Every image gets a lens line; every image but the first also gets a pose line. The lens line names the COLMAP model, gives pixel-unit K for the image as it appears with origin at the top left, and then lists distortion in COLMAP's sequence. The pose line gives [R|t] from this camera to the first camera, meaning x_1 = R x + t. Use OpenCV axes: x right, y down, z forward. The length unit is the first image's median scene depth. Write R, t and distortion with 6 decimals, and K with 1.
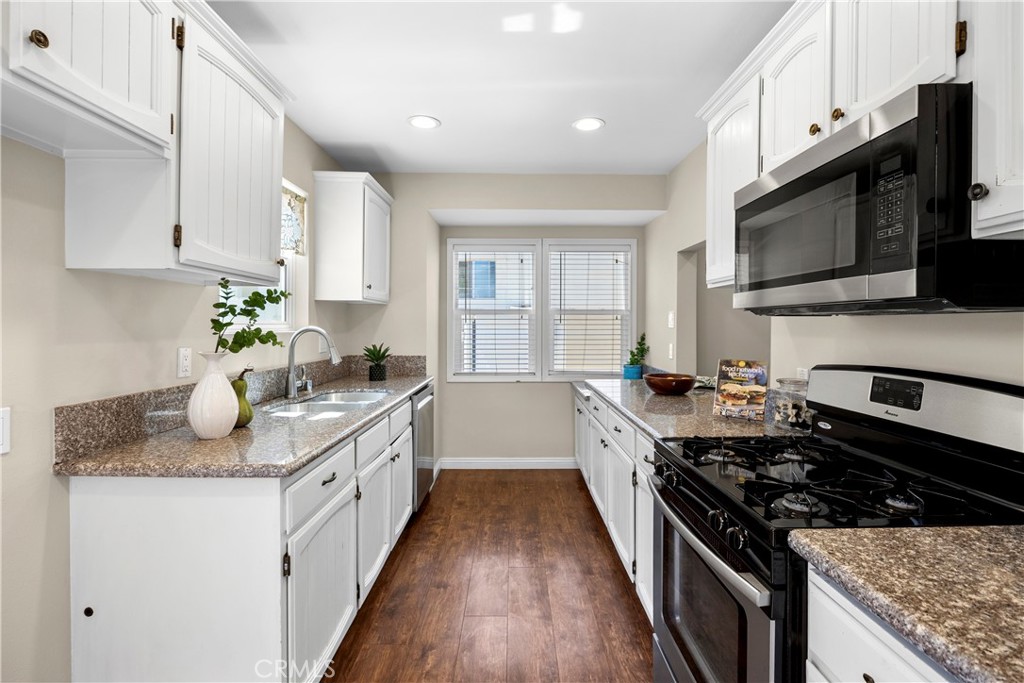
lens RADIAL K [[478.1, 0, 515.3], [0, 478.1, 334.8], [0, 0, 1]] dist [-0.008354, 0.000024]
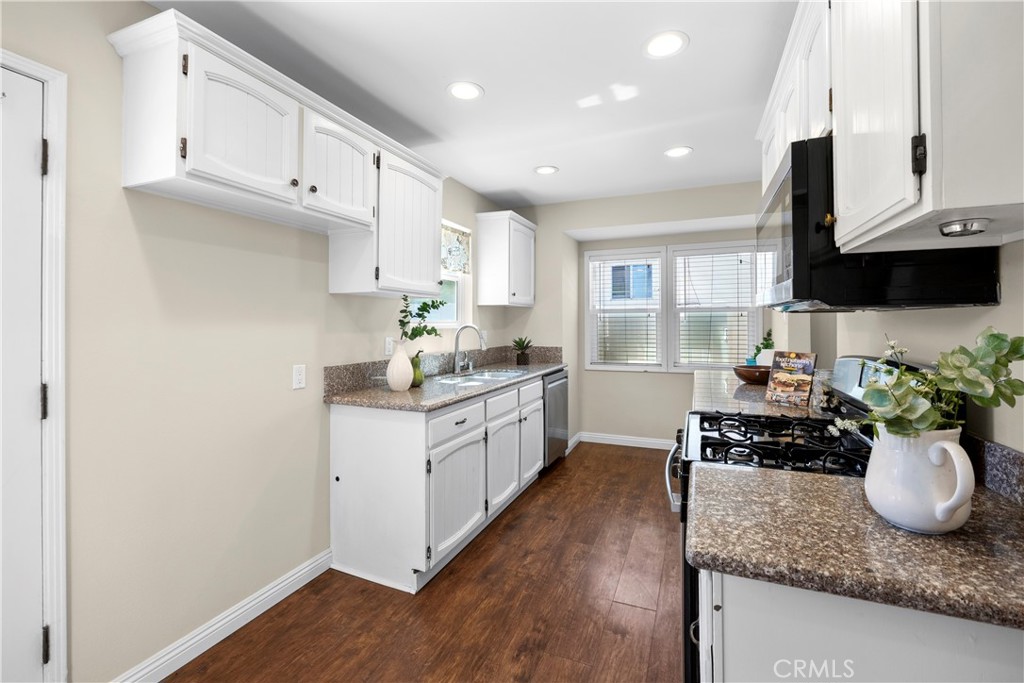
lens RADIAL K [[442.0, 0, 511.9], [0, 442.0, 327.7], [0, 0, 1]] dist [-0.001971, -0.000252]
pose [[0.916279, -0.001616, -0.400537, 0.287661], [-0.002217, 0.999956, -0.009106, 0.006843], [0.400534, 0.009232, 0.916236, -0.216705]]
